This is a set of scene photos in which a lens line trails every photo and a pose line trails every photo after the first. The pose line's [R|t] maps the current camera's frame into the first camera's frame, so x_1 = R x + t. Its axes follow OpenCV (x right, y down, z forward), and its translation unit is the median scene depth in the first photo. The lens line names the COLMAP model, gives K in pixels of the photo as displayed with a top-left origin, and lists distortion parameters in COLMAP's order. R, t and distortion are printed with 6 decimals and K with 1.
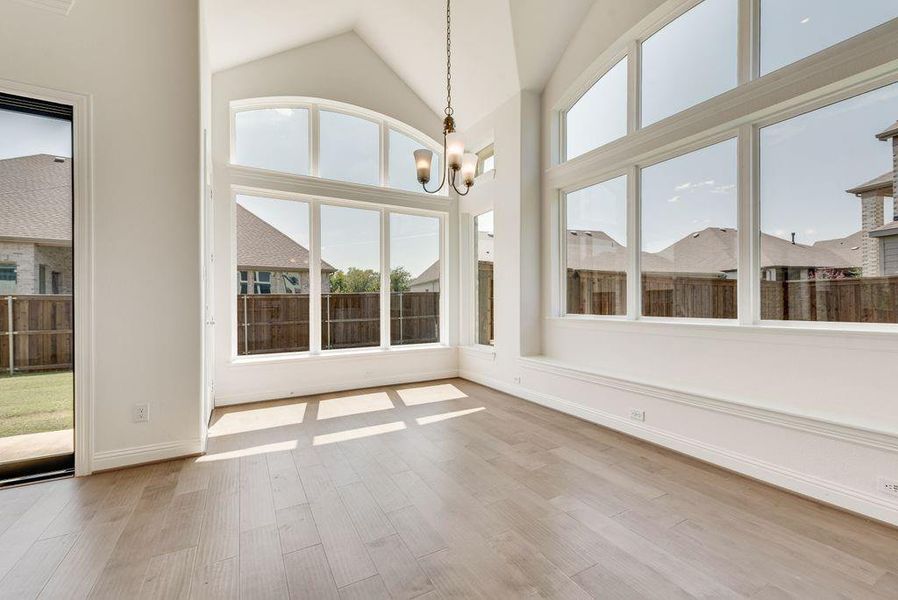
lens RADIAL K [[356.4, 0, 455.2], [0, 356.4, 300.3], [0, 0, 1]] dist [0.013131, -0.001675]
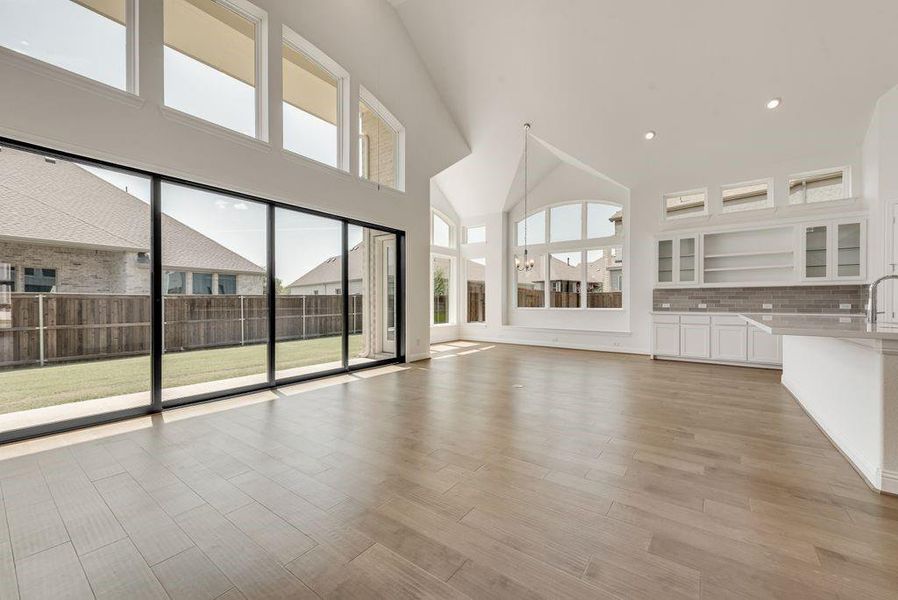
lens RADIAL K [[356.4, 0, 439.4], [0, 356.4, 303.1], [0, 0, 1]] dist [0.013131, -0.001675]
pose [[0.911984, 0.005658, 0.410187, -0.571098], [-0.008021, 0.999960, 0.004039, 0.001685], [-0.410147, -0.006974, 0.911993, -0.480483]]
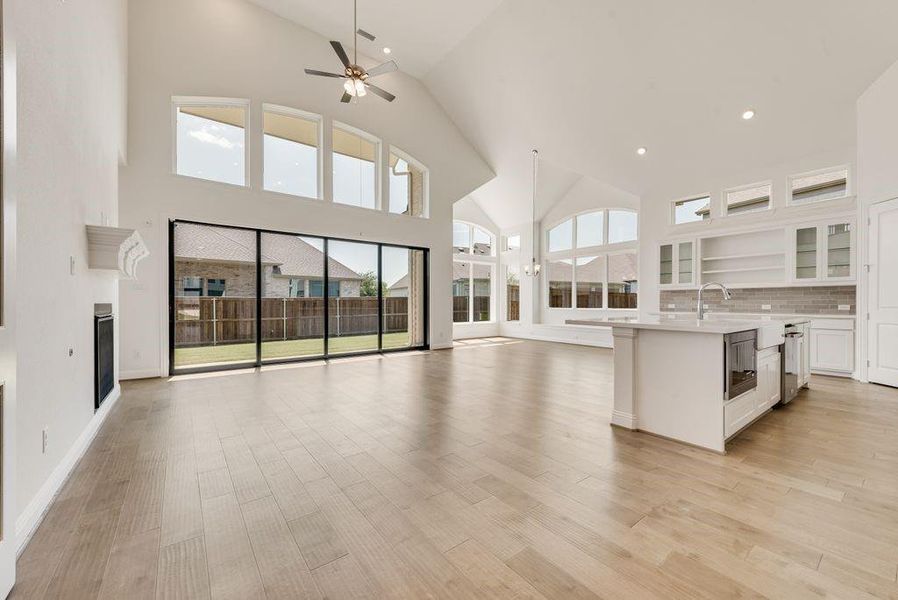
lens RADIAL K [[356.4, 0, 438.1], [0, 356.4, 304.7], [0, 0, 1]] dist [0.013131, -0.001675]
pose [[0.991398, 0.005605, 0.130759, -0.421155], [-0.006860, 0.999935, 0.009152, -0.001393], [-0.130700, -0.009970, 0.991372, -0.750041]]
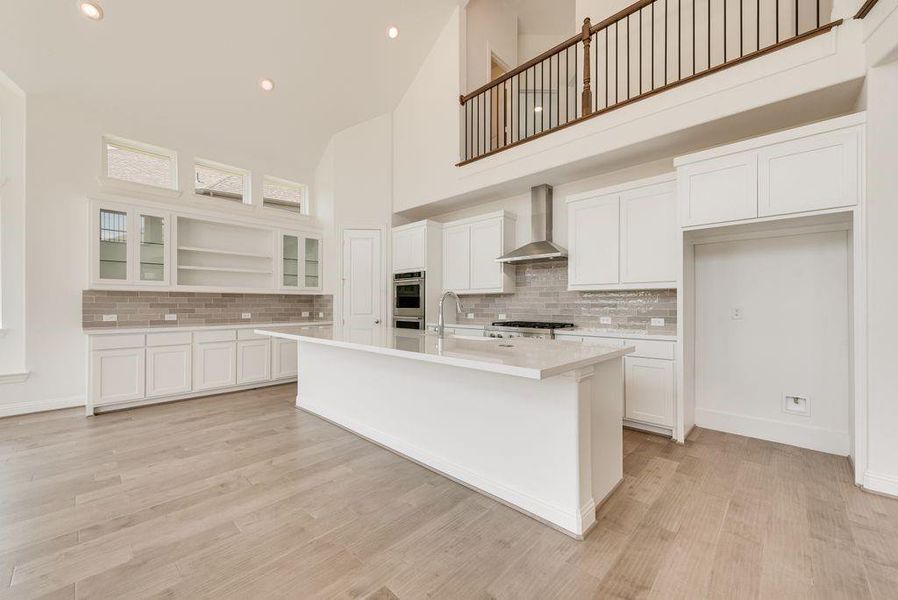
lens RADIAL K [[356.4, 0, 454.3], [0, 356.4, 303.4], [0, 0, 1]] dist [0.013131, -0.001675]
pose [[-0.307345, 0.011127, 0.951533, -0.370429], [-0.003312, 0.999913, -0.012762, -0.010122], [-0.951592, -0.007074, -0.307282, -0.227712]]
